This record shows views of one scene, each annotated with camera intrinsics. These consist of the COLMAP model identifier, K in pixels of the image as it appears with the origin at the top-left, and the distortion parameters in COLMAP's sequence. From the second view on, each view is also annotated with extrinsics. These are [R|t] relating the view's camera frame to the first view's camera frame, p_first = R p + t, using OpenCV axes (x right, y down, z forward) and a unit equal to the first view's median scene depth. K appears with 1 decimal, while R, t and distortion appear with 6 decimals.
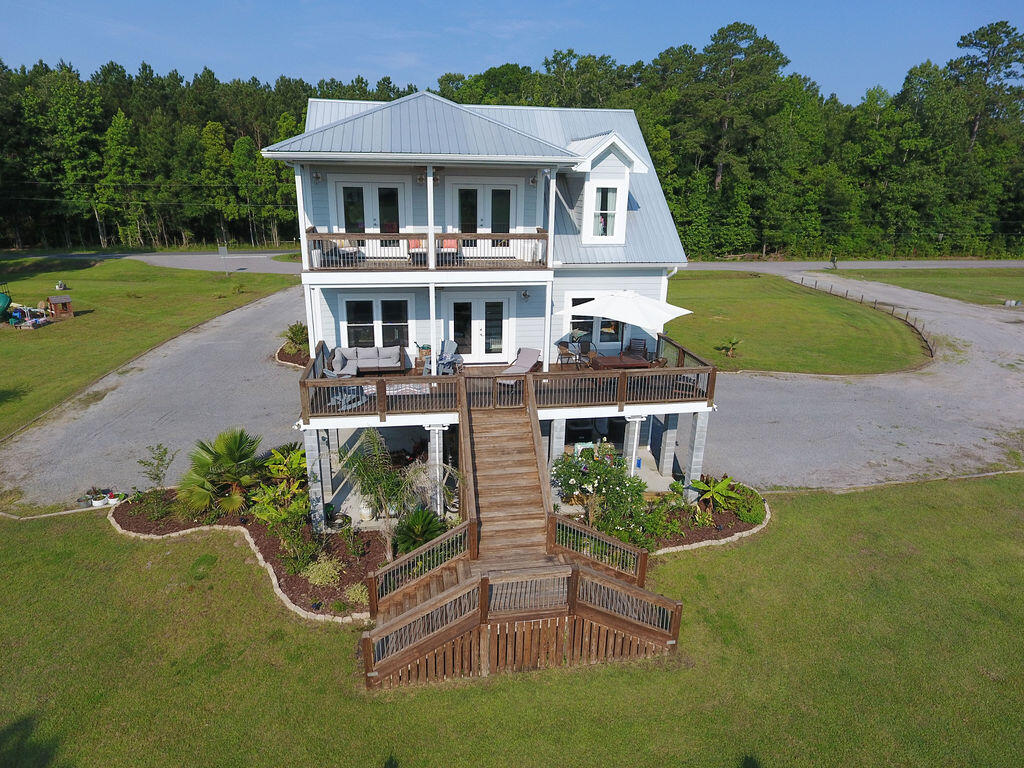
lens RADIAL K [[597.6, 0, 503.8], [0, 597.6, 382.1], [0, 0, 1]] dist [-0.003255, -0.001685]
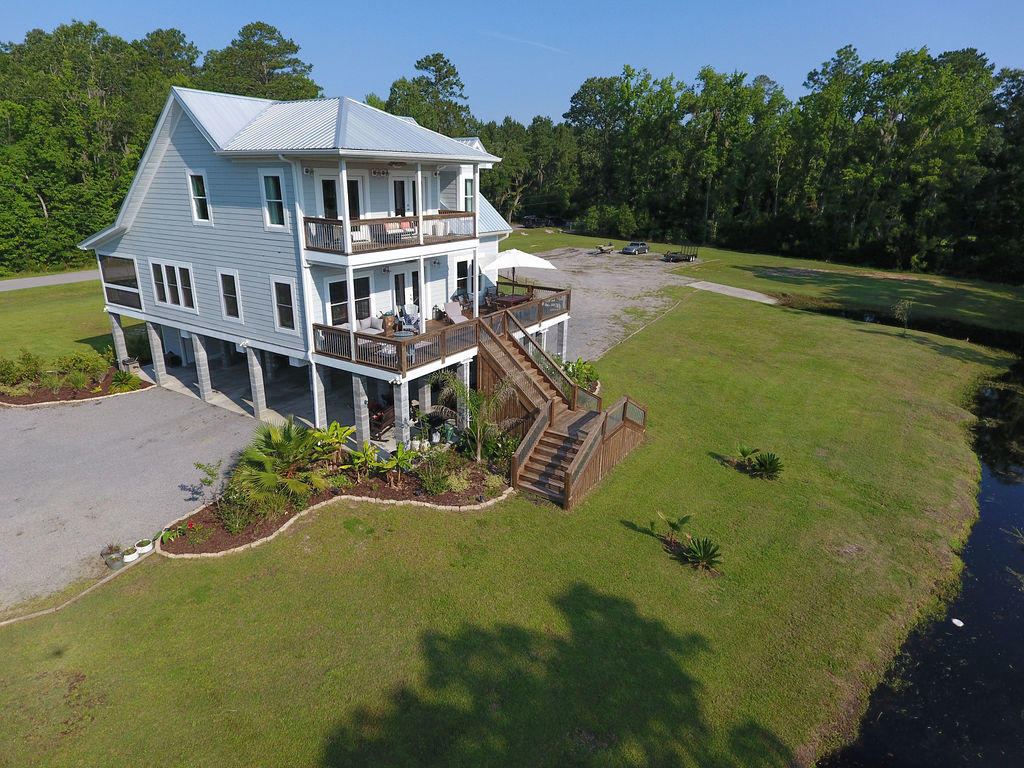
lens RADIAL K [[597.6, 0, 507.8], [0, 597.6, 379.4], [0, 0, 1]] dist [-0.003255, -0.001685]
pose [[0.666353, -0.243422, 0.704783, -0.807863], [0.235272, 0.965565, 0.111050, -0.008357], [-0.707546, 0.091817, 0.700677, 0.006267]]
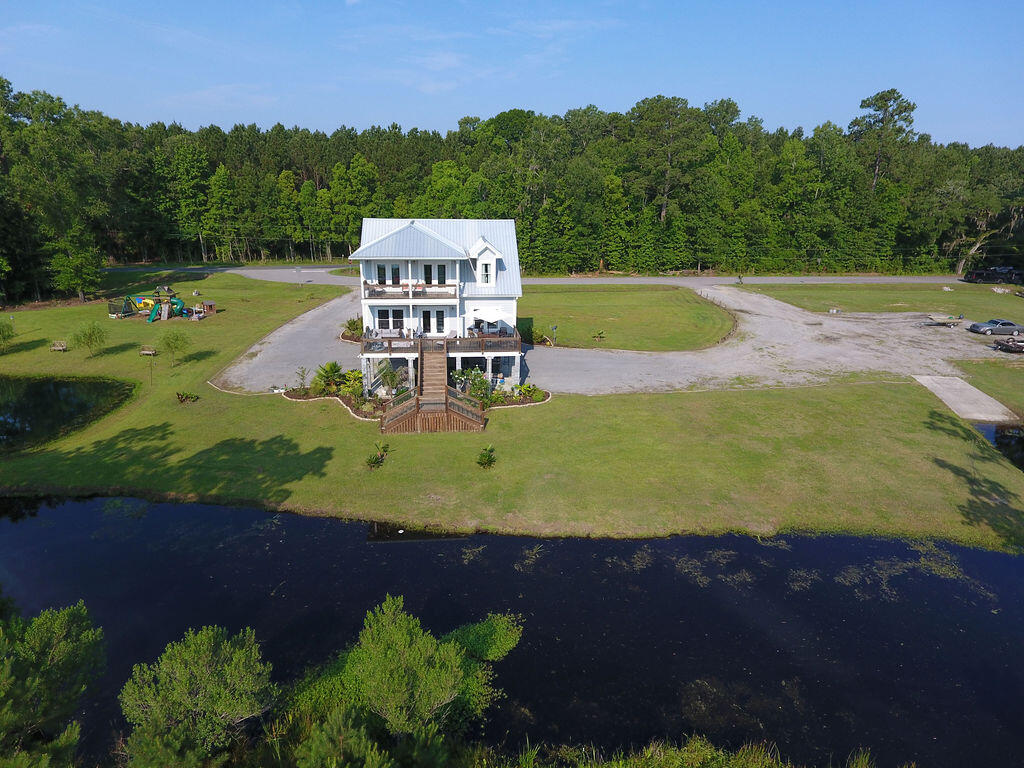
lens RADIAL K [[597.6, 0, 504.3], [0, 597.6, 377.9], [0, 0, 1]] dist [-0.003255, -0.001685]
pose [[0.998378, 0.017675, -0.054120, 0.361145], [-0.017950, 0.999828, -0.004608, 0.134160], [0.054029, 0.005572, 0.998524, -1.309716]]
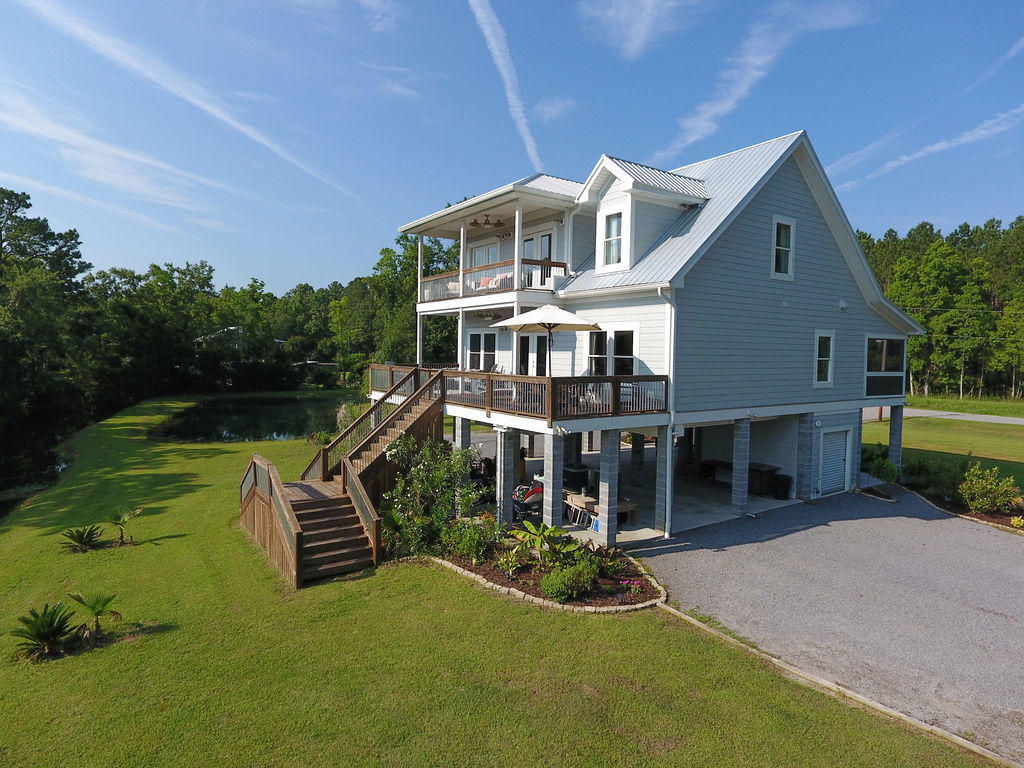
lens RADIAL K [[597.6, 0, 510.8], [0, 597.6, 383.3], [0, 0, 1]] dist [-0.003255, -0.001685]
pose [[0.433745, 0.041549, -0.900077, 0.914445], [-0.293548, 0.950953, -0.097562, 0.067823], [0.851877, 0.306533, 0.424668, 0.506538]]
